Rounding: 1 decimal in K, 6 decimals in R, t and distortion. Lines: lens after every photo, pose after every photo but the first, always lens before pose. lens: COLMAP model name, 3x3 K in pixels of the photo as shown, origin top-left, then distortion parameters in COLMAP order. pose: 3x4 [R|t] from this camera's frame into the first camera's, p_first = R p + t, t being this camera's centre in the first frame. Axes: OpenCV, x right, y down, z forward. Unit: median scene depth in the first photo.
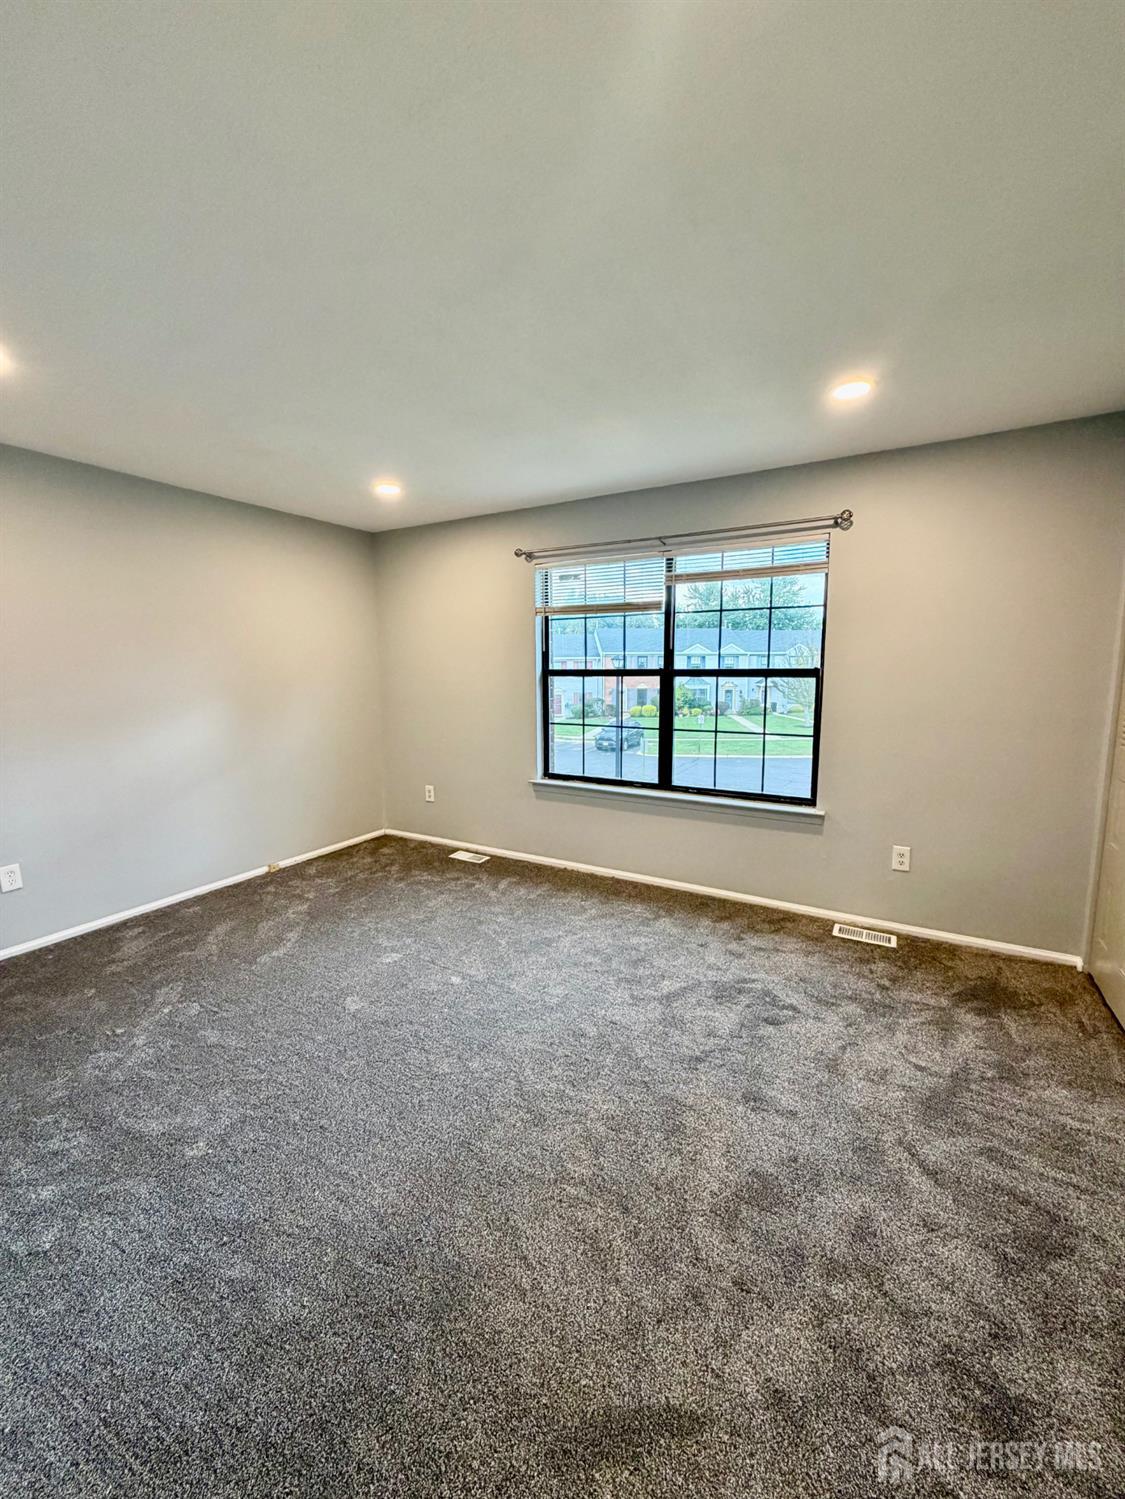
lens RADIAL K [[600.1, 0, 562.5], [0, 600.1, 749.5], [0, 0, 1]] dist [0.000184, 0.000000]
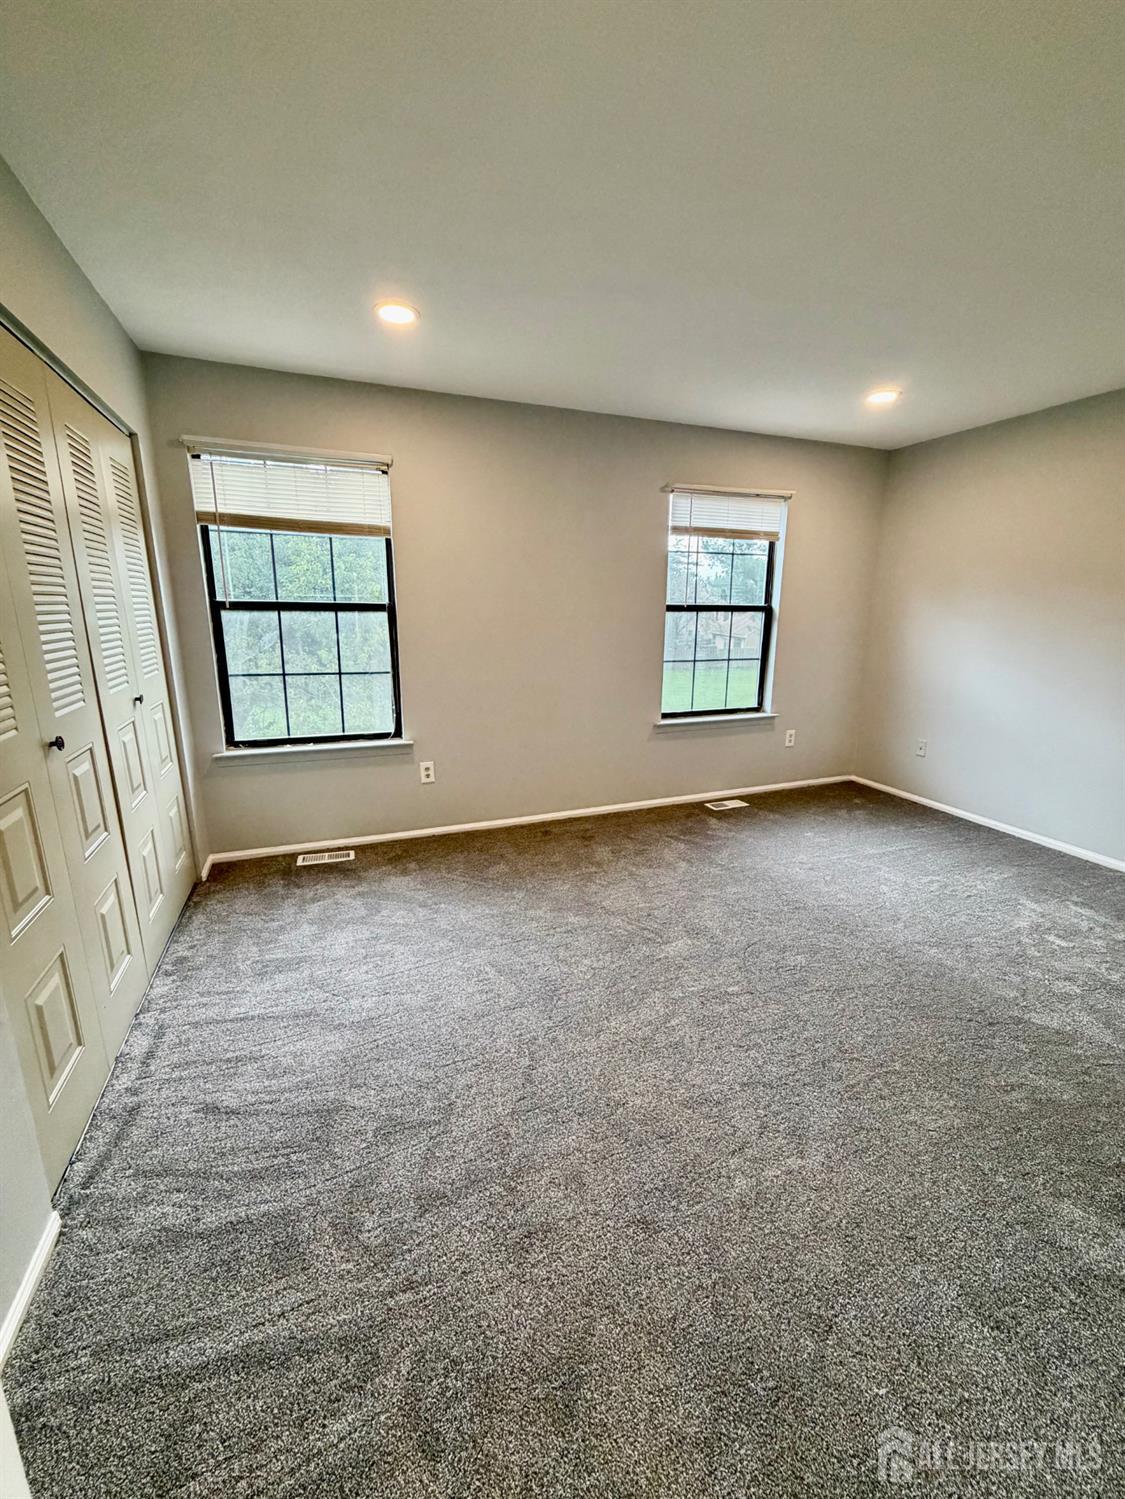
lens RADIAL K [[593.4, 0, 561.6], [0, 593.4, 765.1], [0, 0, 1]] dist [0.001318, 0.000060]
pose [[0.617477, -0.199894, 0.760766, -0.355079], [0.096998, 0.979139, 0.178544, -0.026931], [-0.780586, -0.036454, 0.623985, 0.210521]]
